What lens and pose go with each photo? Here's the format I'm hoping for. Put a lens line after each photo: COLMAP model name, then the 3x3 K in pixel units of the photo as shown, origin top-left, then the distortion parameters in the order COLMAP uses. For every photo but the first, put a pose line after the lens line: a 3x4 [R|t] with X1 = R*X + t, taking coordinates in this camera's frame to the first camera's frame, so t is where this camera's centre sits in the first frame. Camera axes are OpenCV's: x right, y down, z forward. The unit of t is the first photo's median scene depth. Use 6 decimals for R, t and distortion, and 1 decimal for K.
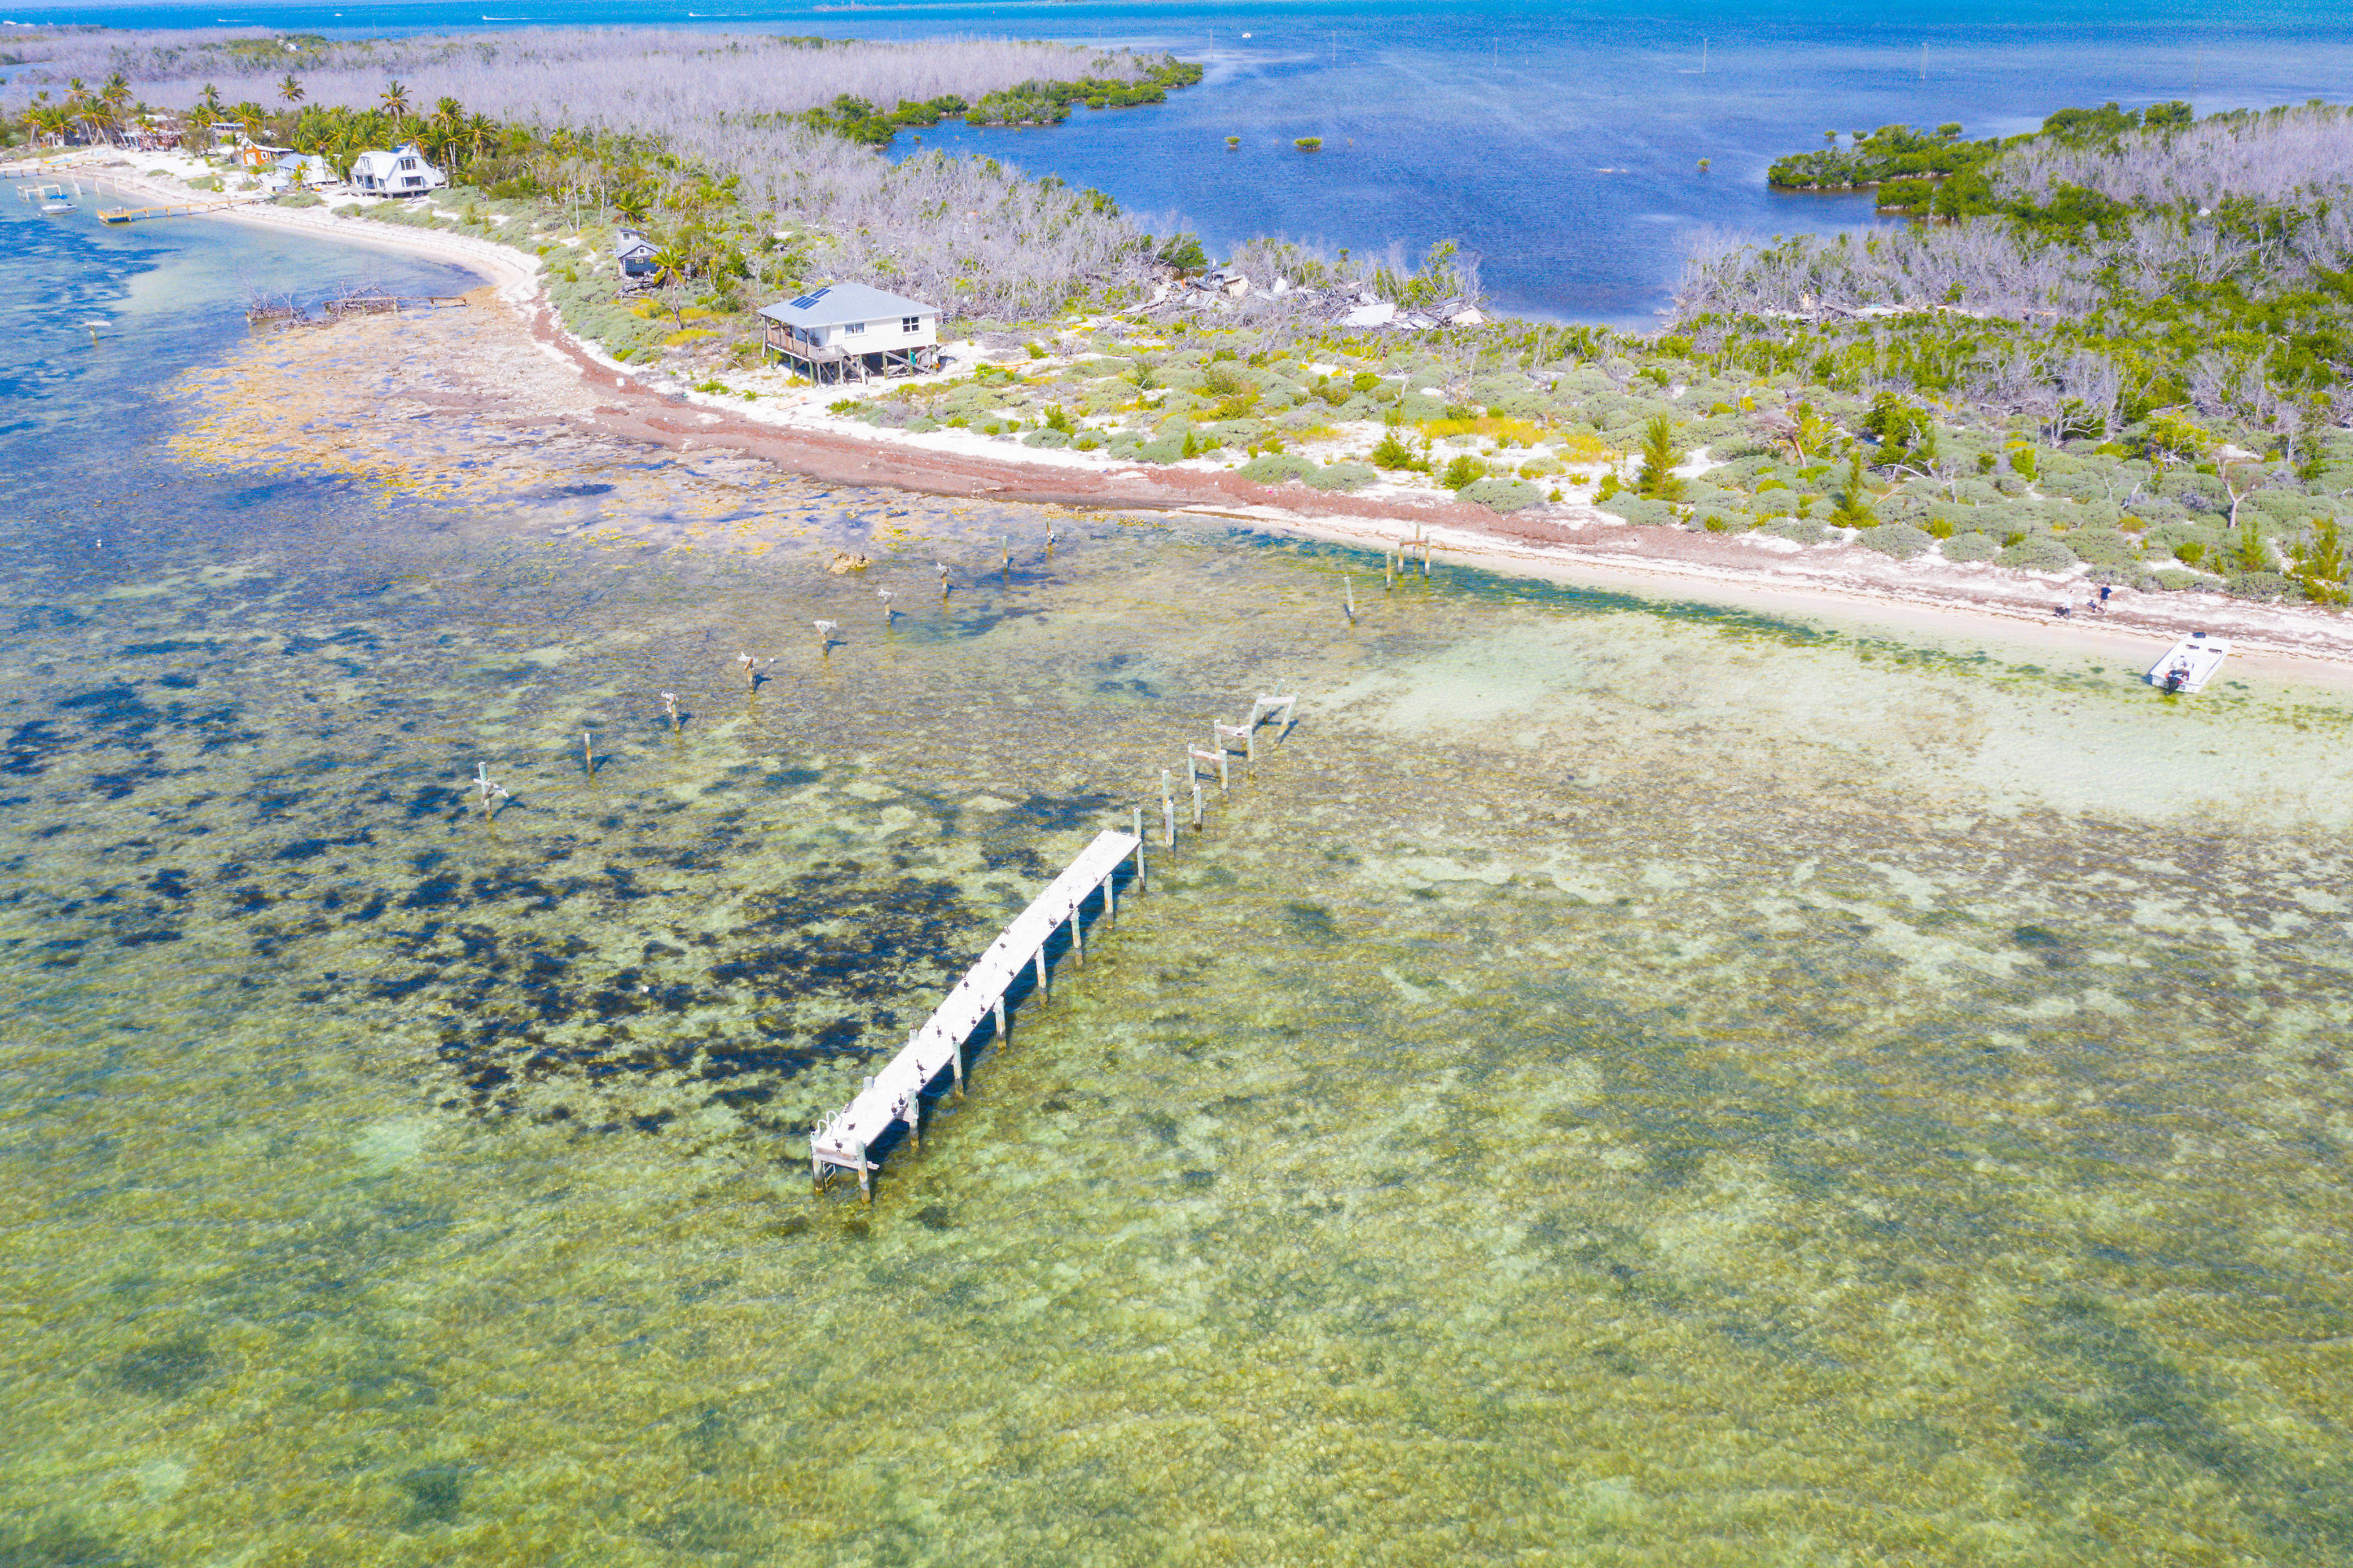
lens RADIAL K [[1833.1, 0, 1172.2], [0, 1833.1, 785.6], [0, 0, 1]] dist [-0.027938, 0.013854]
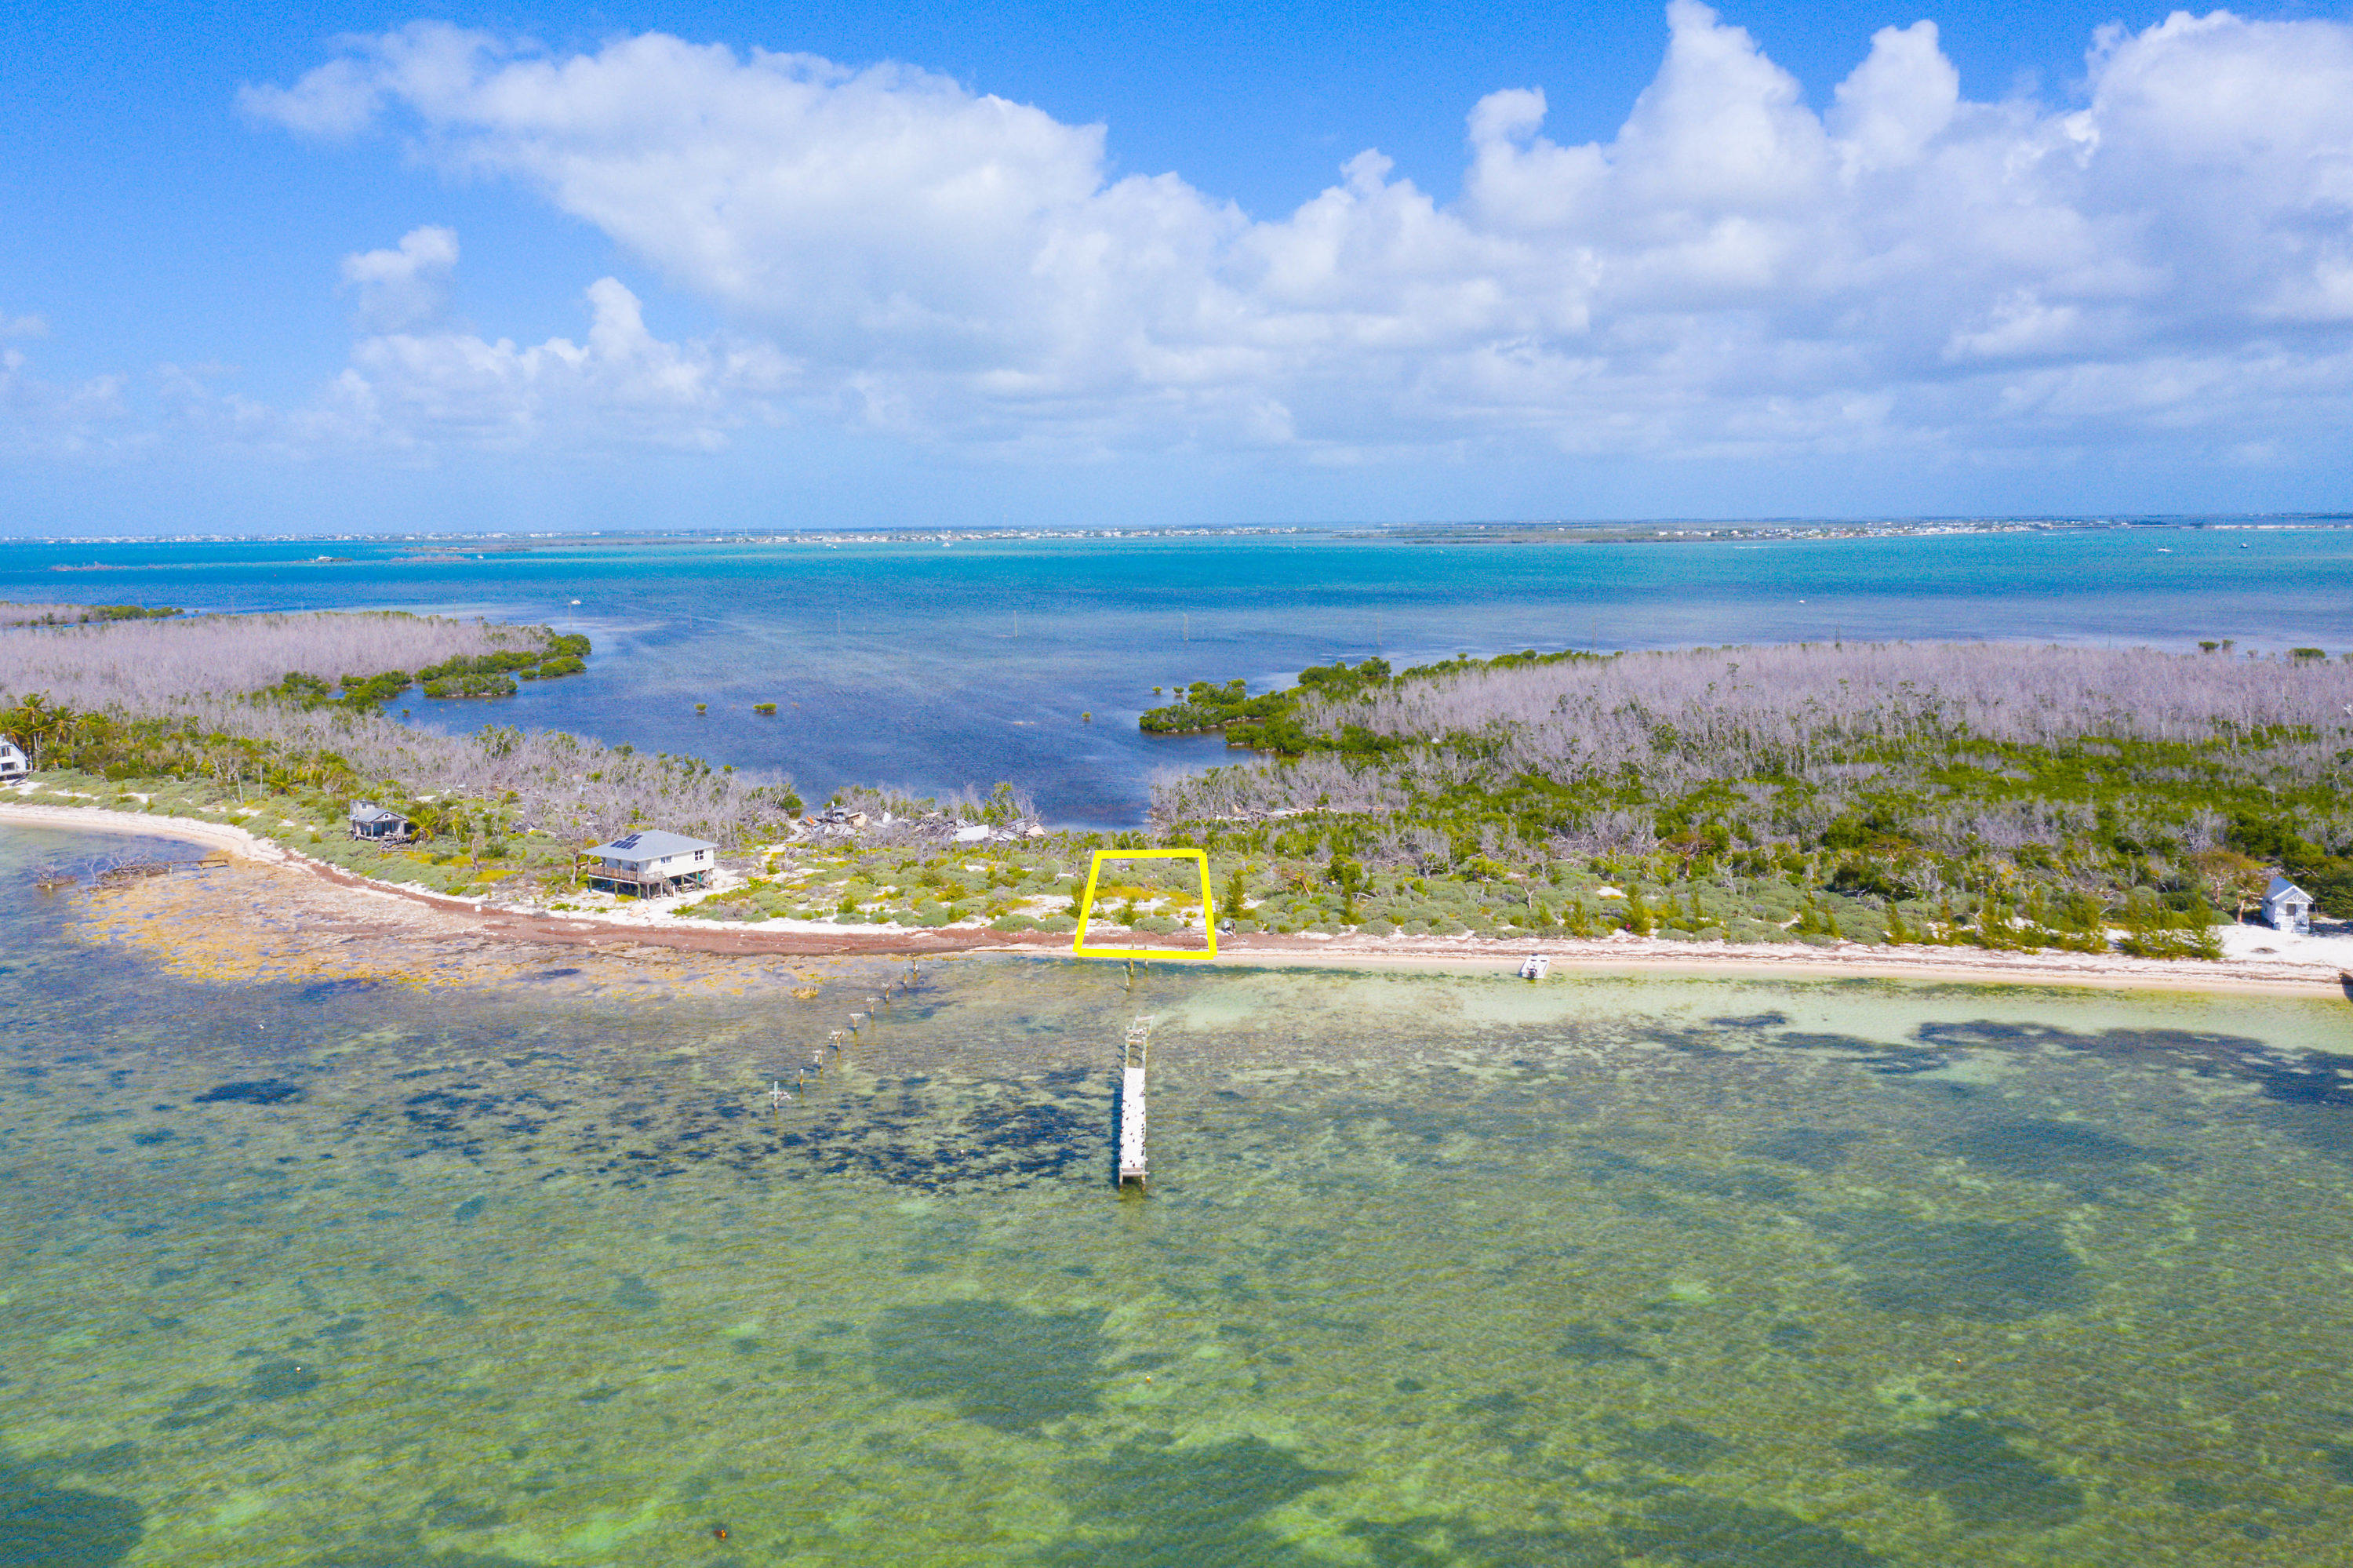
lens RADIAL K [[1833.1, 0, 1162.6], [0, 1833.1, 831.8], [0, 0, 1]] dist [-0.027938, 0.013854]
pose [[0.924427, -0.053304, 0.377616, -0.547096], [0.147034, 0.963445, -0.223951, 0.169660], [-0.351875, 0.262548, 0.898472, -0.682421]]
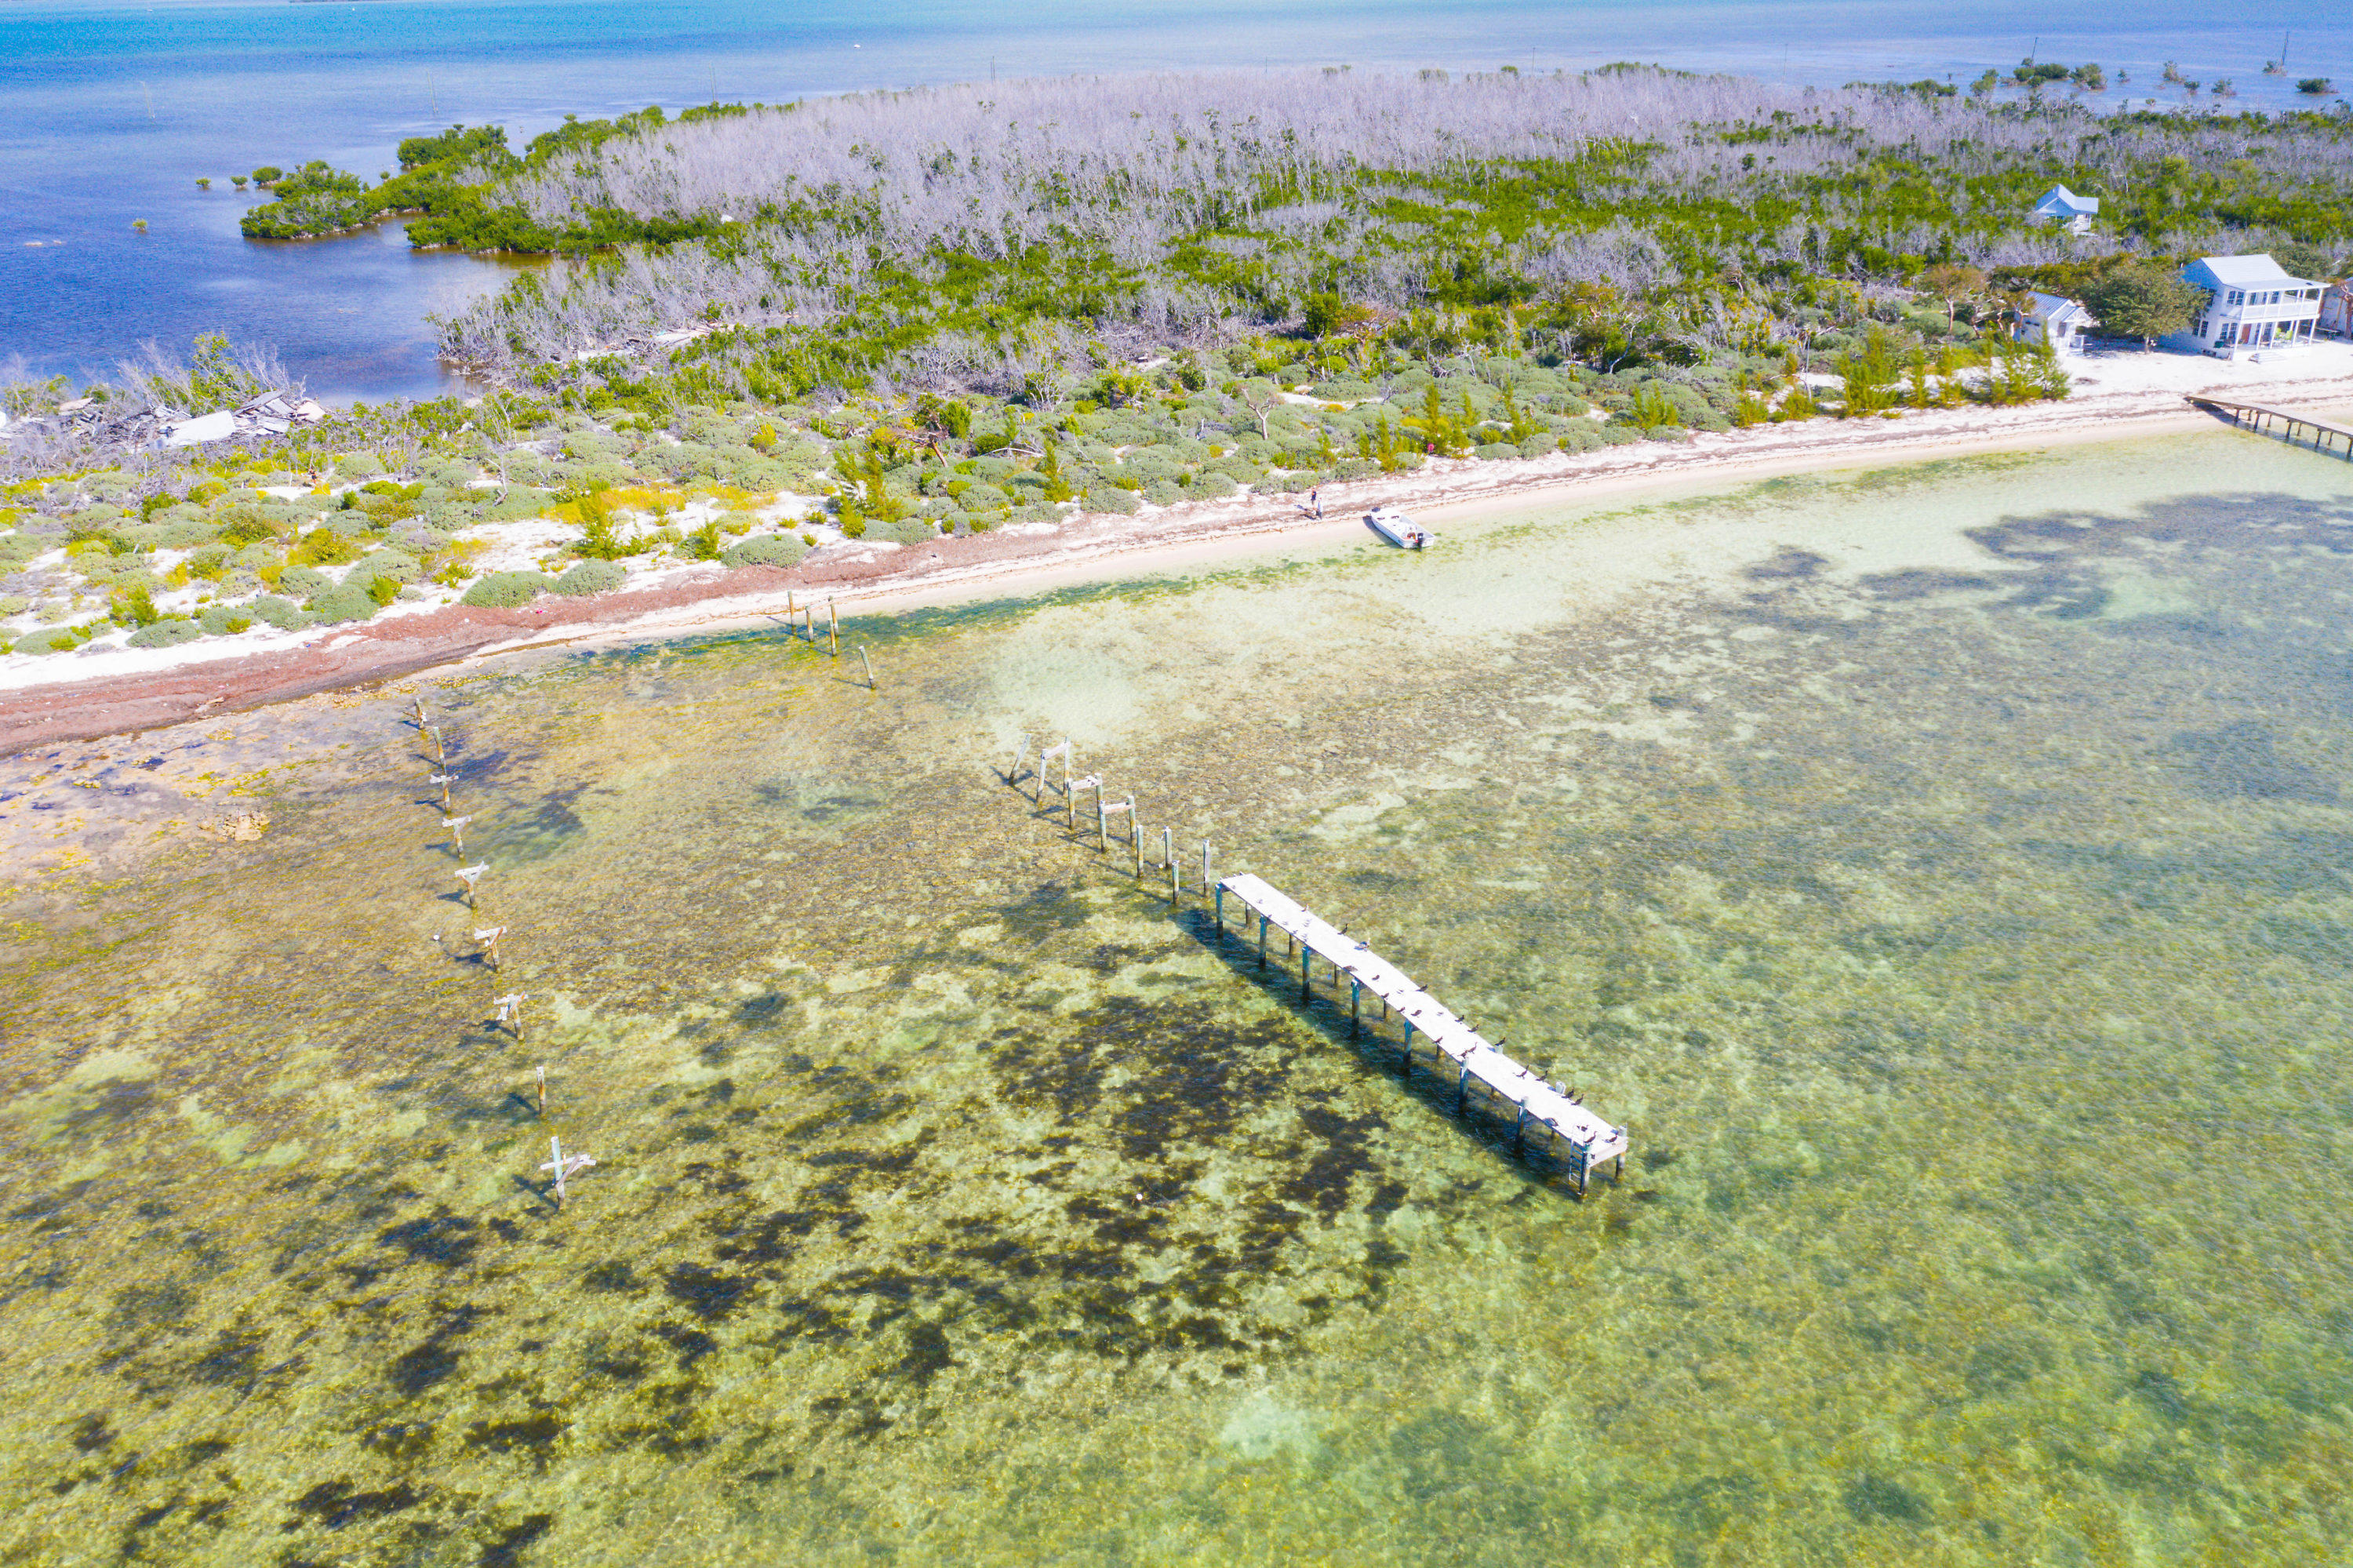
lens RADIAL K [[1833.1, 0, 1172.5], [0, 1833.1, 773.2], [0, 0, 1]] dist [-0.027938, 0.013854]
pose [[0.575635, -0.321622, 0.751800, -0.578572], [0.333920, 0.931705, 0.142911, -0.134993], [-0.746419, 0.168777, 0.643718, 0.238692]]
